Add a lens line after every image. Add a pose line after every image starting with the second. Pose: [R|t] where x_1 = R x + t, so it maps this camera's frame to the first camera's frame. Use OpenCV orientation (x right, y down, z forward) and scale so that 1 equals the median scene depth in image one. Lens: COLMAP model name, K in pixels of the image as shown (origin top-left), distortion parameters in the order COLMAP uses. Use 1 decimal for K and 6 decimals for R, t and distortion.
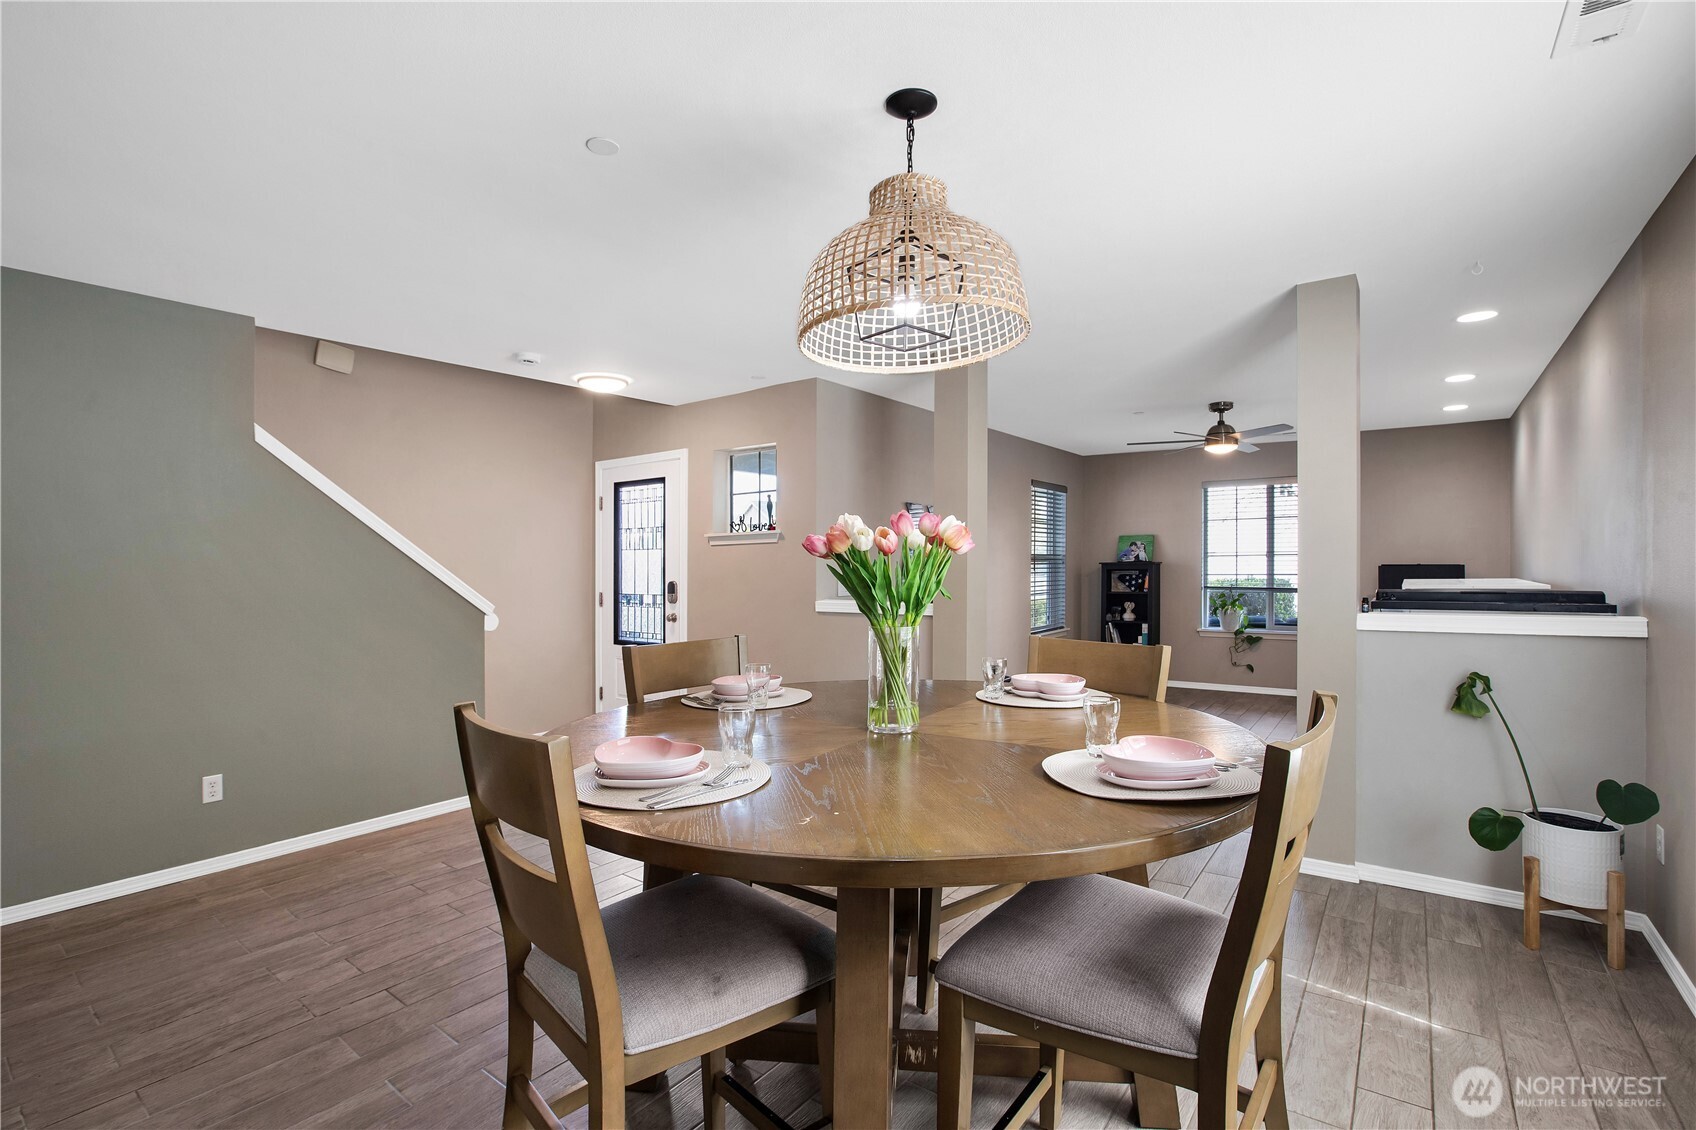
lens RADIAL K [[735.5, 0, 856.2], [0, 735.5, 575.4], [0, 0, 1]] dist [-0.026725, 0.000922]
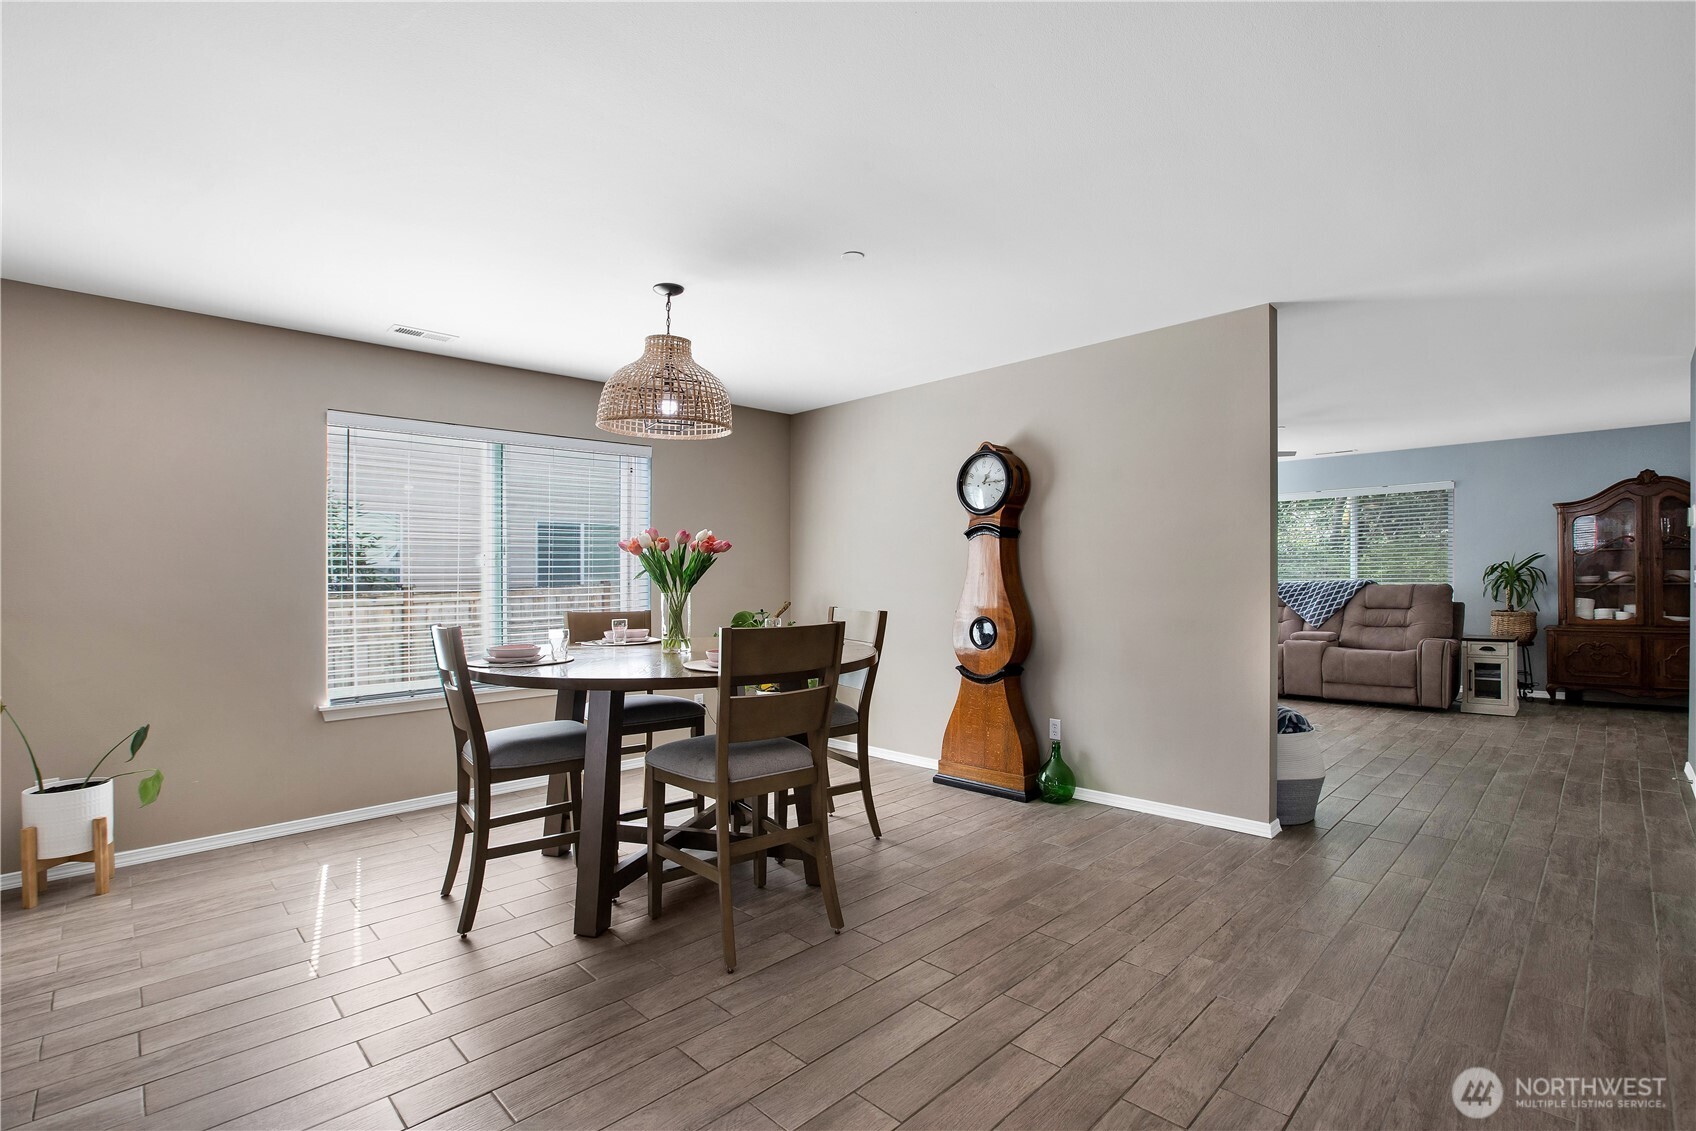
lens RADIAL K [[735.5, 0, 856.2], [0, 735.5, 575.9], [0, 0, 1]] dist [-0.026725, 0.000922]
pose [[-0.986247, 0.027985, 0.162889, -0.507723], [0.030475, 0.999454, 0.012803, 0.017175], [-0.162442, 0.017591, -0.986561, 2.000232]]
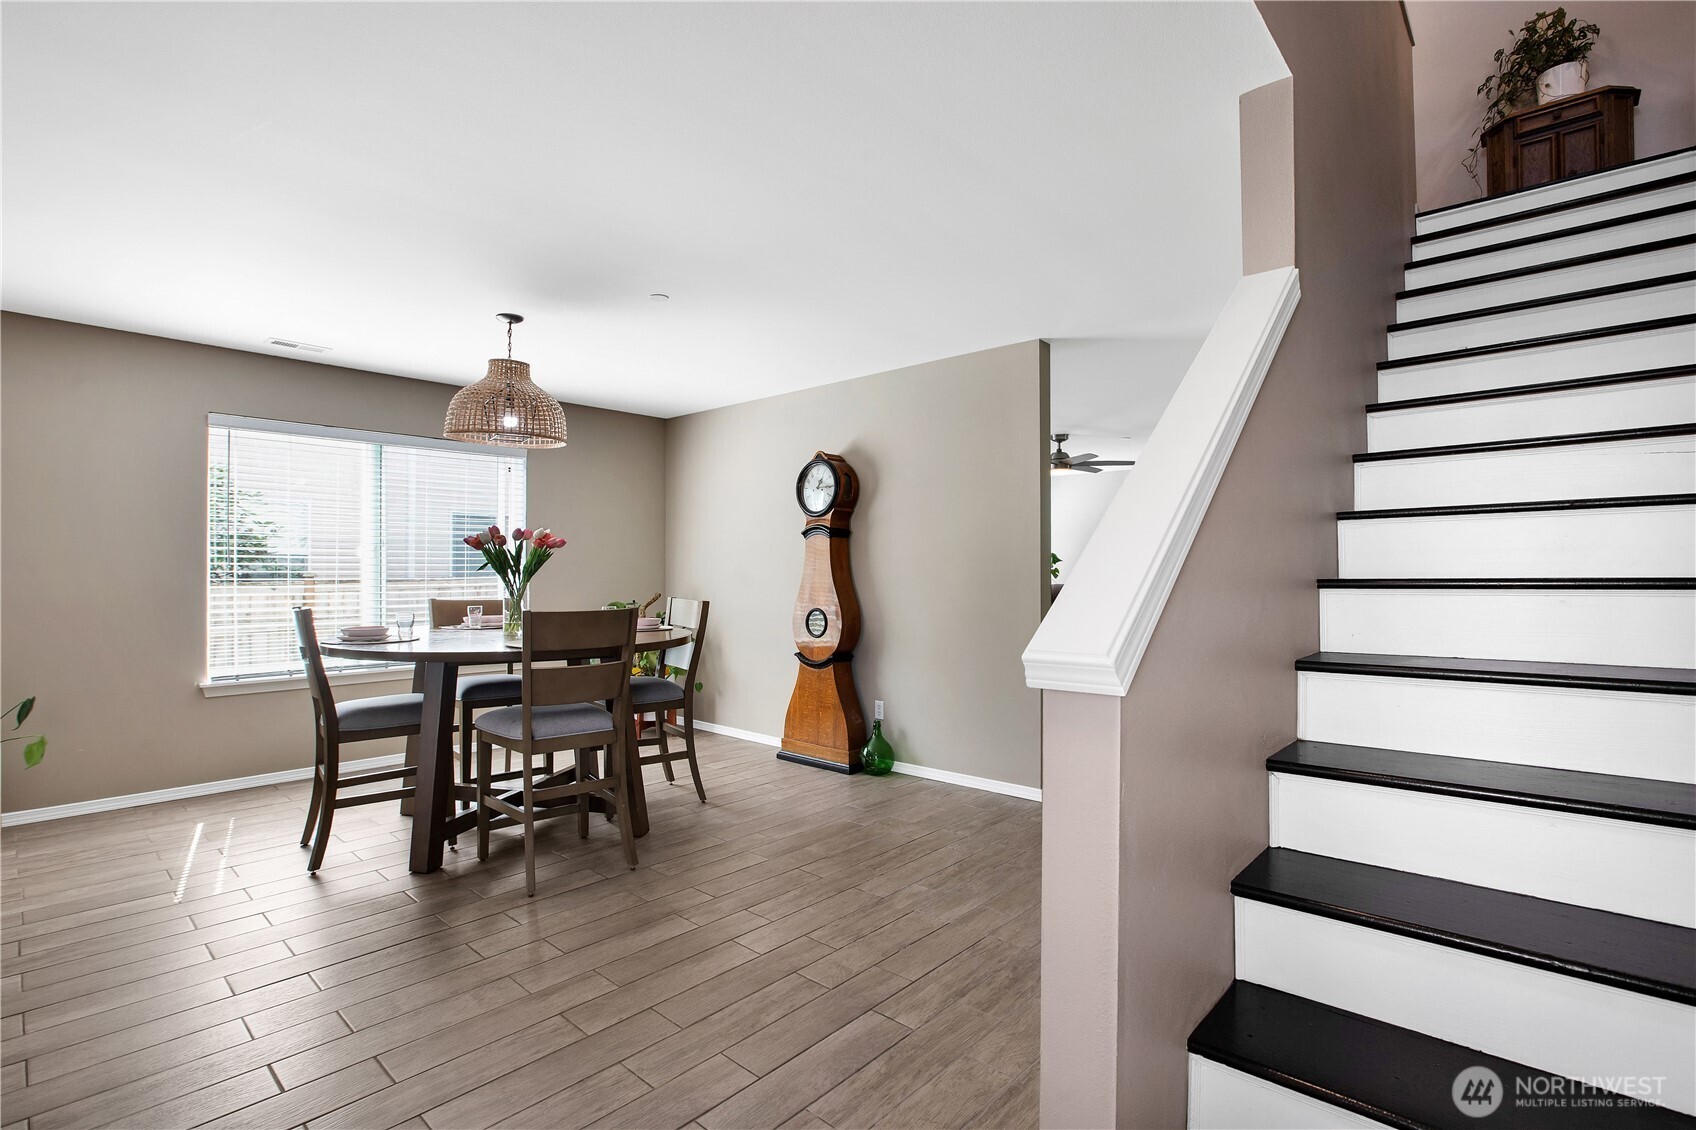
lens RADIAL K [[759.0, 0, 835.5], [0, 759.0, 574.4], [0, 0, 1]] dist [-0.032055, 0.008416]
pose [[-0.992414, 0.015277, 0.121986, -0.809358], [0.017761, 0.999656, 0.019306, 0.018367], [-0.121649, 0.021326, -0.992344, 2.207976]]
